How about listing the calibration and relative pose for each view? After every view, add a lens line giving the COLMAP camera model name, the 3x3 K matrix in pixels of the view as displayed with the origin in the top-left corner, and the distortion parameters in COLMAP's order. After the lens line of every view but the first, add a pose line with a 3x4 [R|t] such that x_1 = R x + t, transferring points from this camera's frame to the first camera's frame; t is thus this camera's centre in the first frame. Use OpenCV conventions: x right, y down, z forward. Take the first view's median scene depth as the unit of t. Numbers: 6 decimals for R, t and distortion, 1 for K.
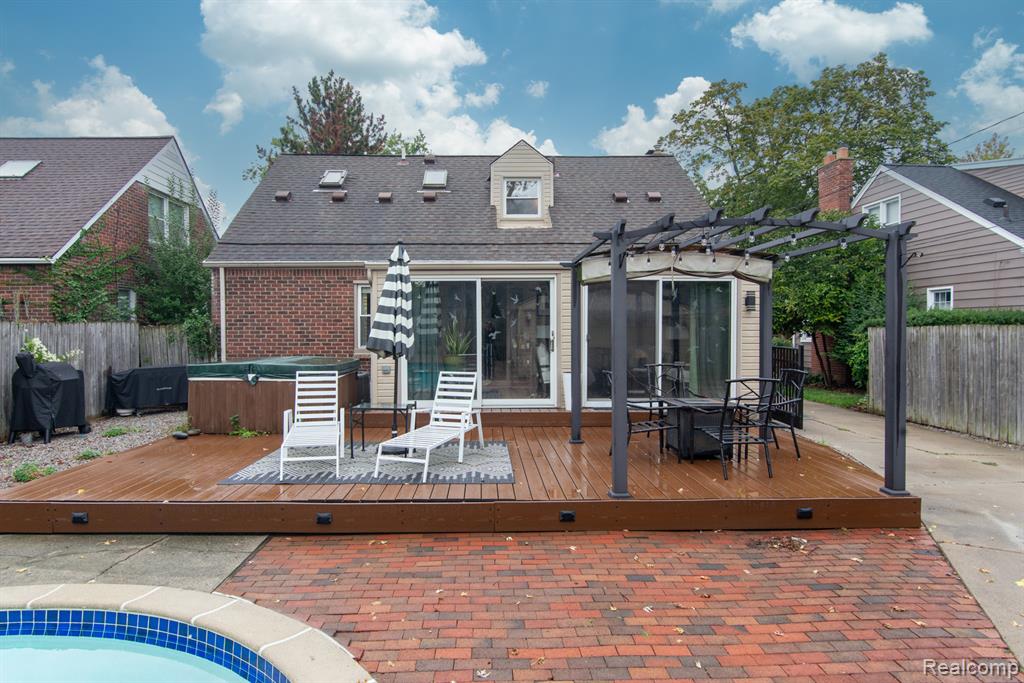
lens RADIAL K [[529.3, 0, 512.0], [0, 529.3, 341.5], [0, 0, 1]] dist [0.000027, 0.000003]
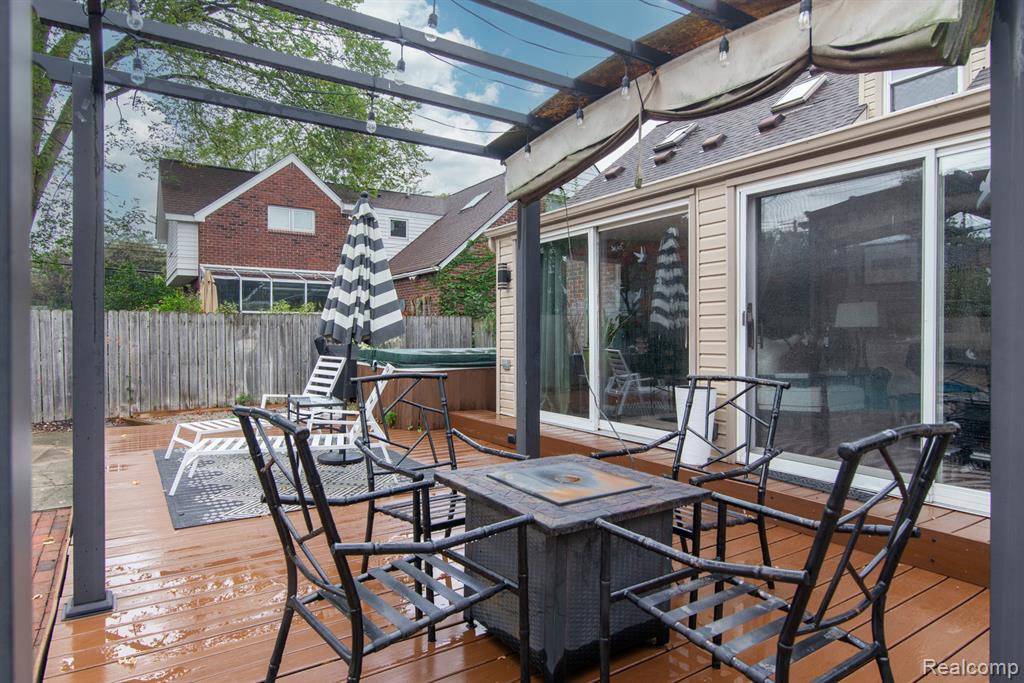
lens RADIAL K [[591.8, 0, 512.0], [0, 591.8, 341.5], [0, 0, 1]] dist [0.000311, 0.000057]
pose [[0.511684, 0.010823, -0.859106, 0.455426], [-0.026096, 0.999655, -0.002949, 0.019956], [0.858778, 0.023928, 0.511790, 0.486758]]
